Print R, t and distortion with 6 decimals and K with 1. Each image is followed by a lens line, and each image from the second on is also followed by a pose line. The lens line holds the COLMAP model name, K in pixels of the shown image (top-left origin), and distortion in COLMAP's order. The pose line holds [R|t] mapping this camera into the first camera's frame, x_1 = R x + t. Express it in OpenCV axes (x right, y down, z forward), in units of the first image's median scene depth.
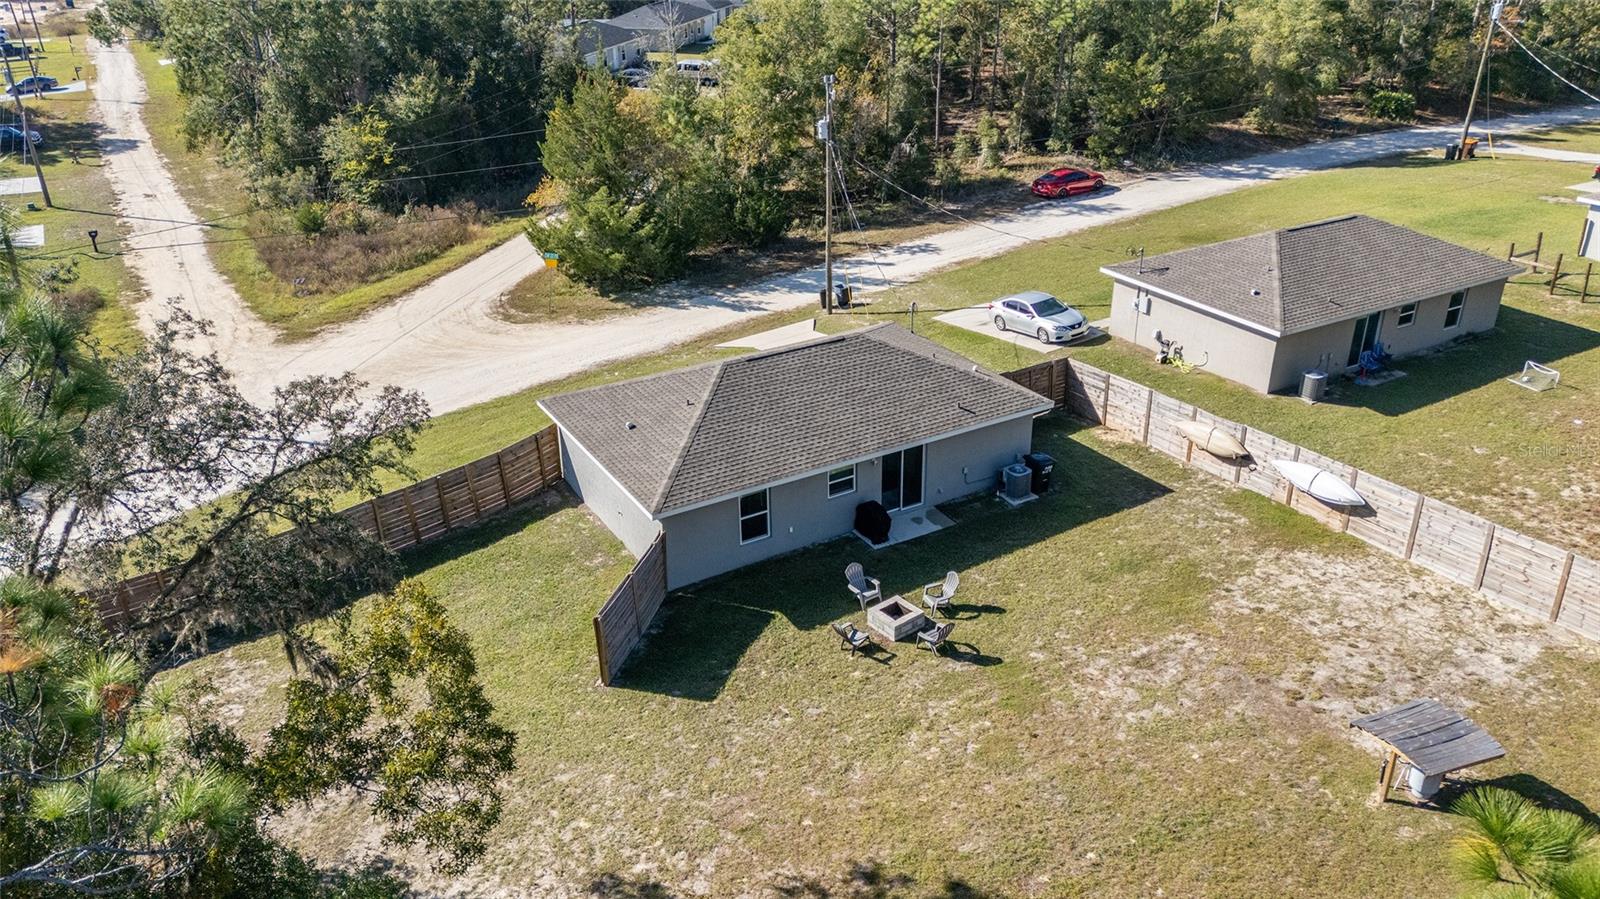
lens RADIAL K [[1172.1, 0, 796.6], [0, 1172.1, 452.8], [0, 0, 1]] dist [0.058616, -0.049066]
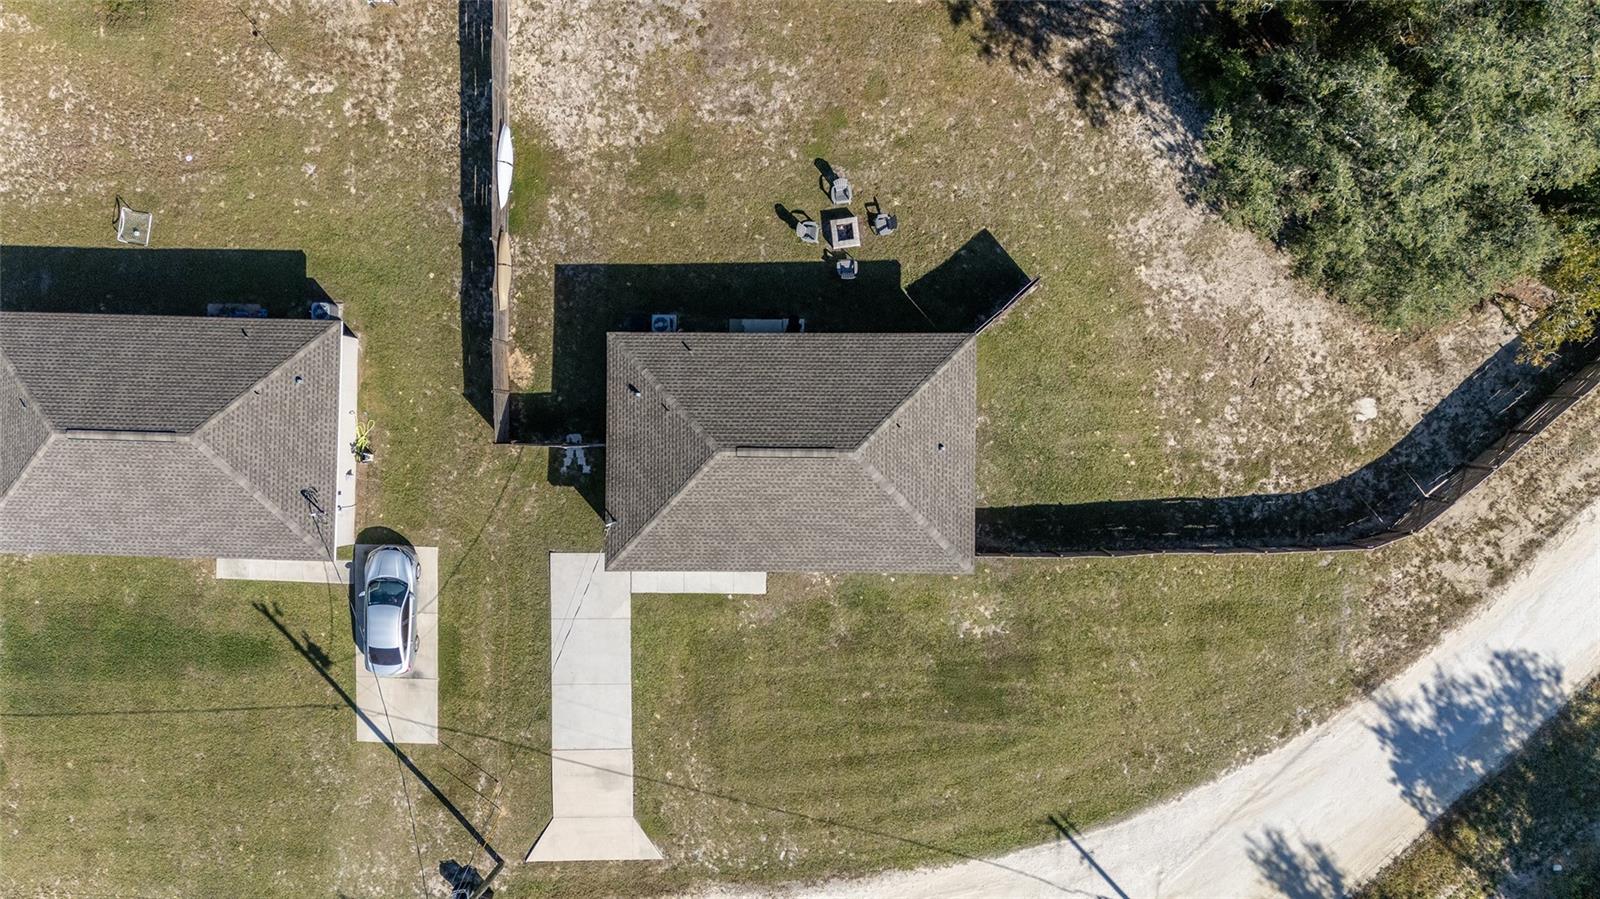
lens RADIAL K [[1172.1, 0, 793.5], [0, 1172.1, 459.6], [0, 0, 1]] dist [0.058616, -0.049066]
pose [[-0.856556, -0.513736, 0.048858, -0.042485], [0.273112, -0.370948, 0.887585, -0.684086], [-0.437861, 0.773610, 0.458045, 0.292282]]
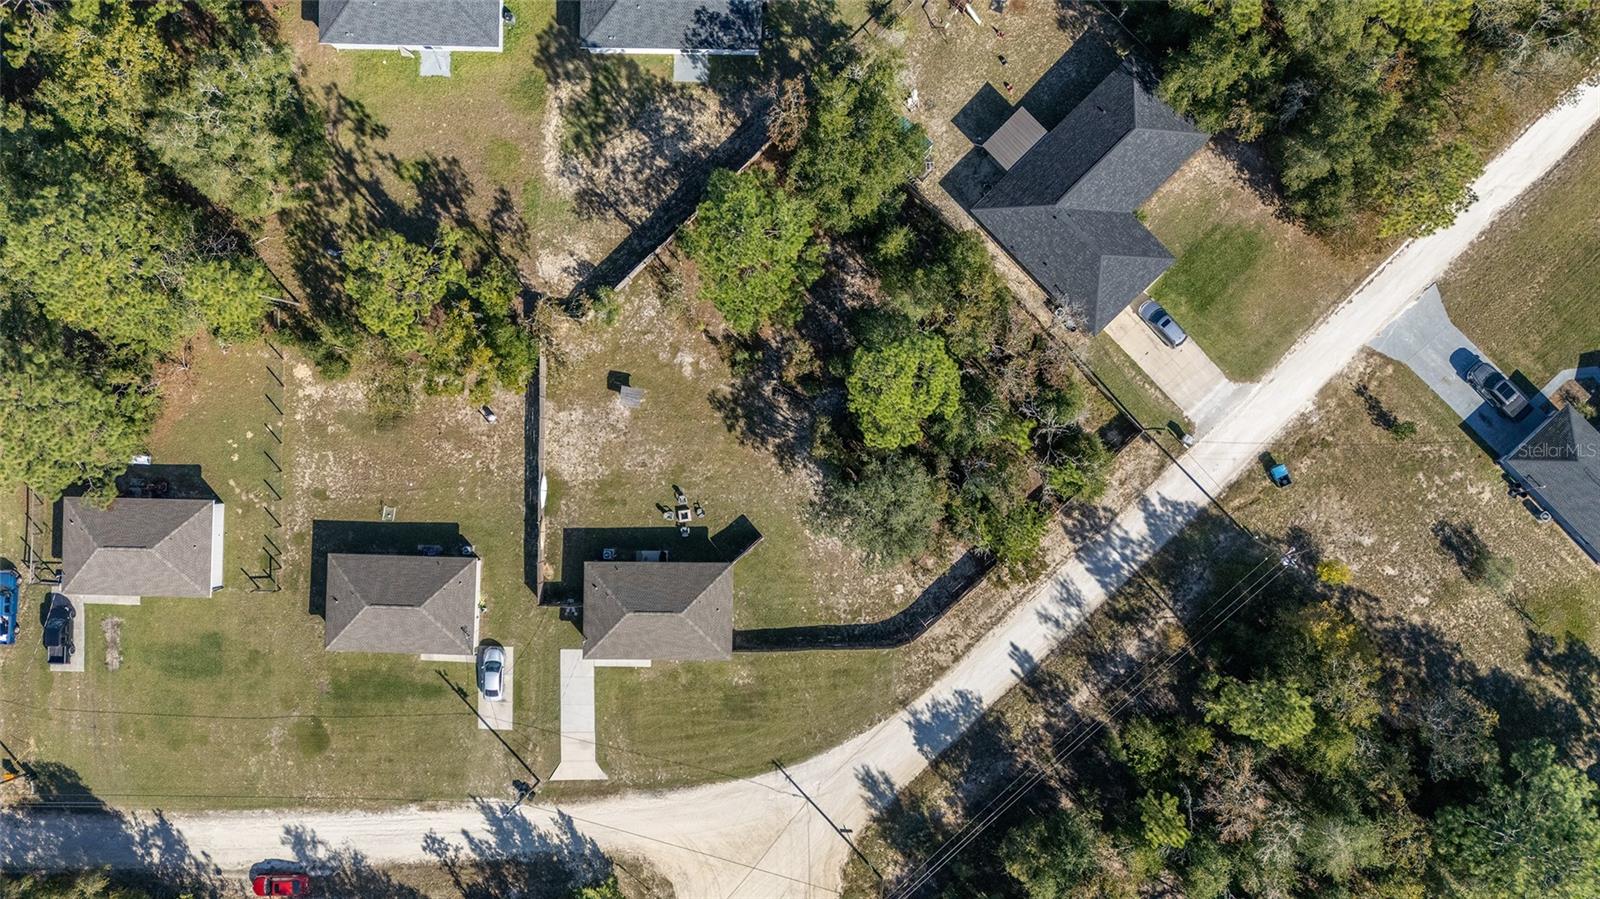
lens RADIAL K [[1172.1, 0, 804.7], [0, 1172.1, 440.2], [0, 0, 1]] dist [0.058616, -0.049066]
pose [[-0.855520, -0.515281, 0.050702, -0.153714], [0.269182, -0.358986, 0.893683, -1.507609], [-0.442297, 0.778212, 0.445824, -0.497462]]
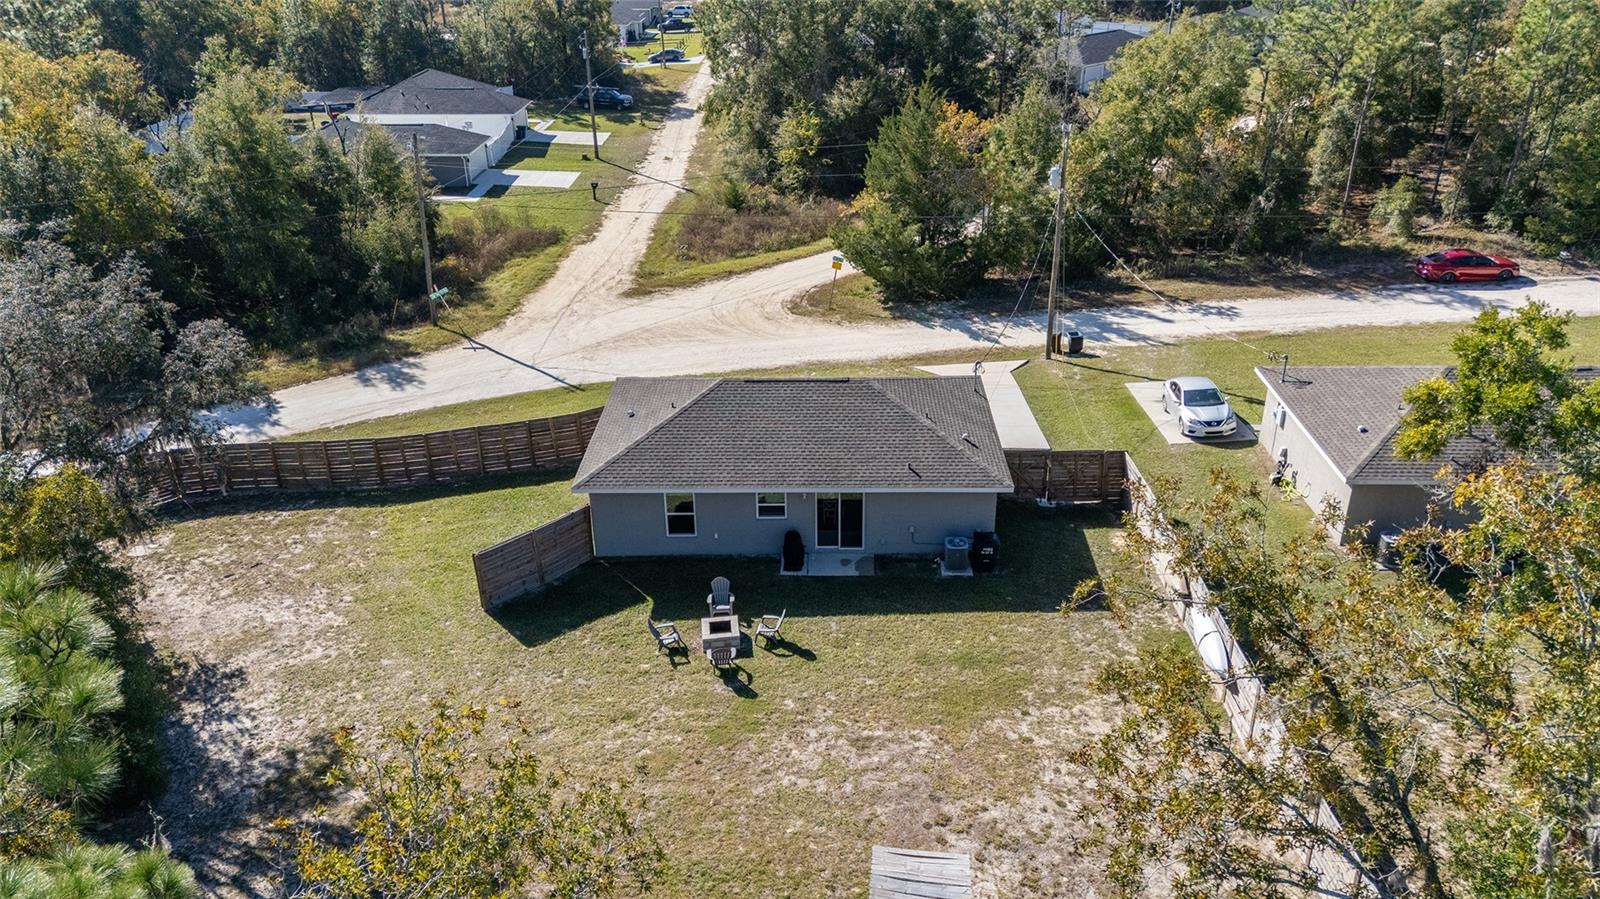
lens RADIAL K [[1172.1, 0, 804.7], [0, 1172.1, 444.8], [0, 0, 1]] dist [0.058616, -0.049066]
pose [[0.853024, 0.231309, -0.467810, 0.324345], [-0.228591, 0.971449, 0.063511, -0.062022], [0.469144, 0.052760, 0.881544, 0.029043]]
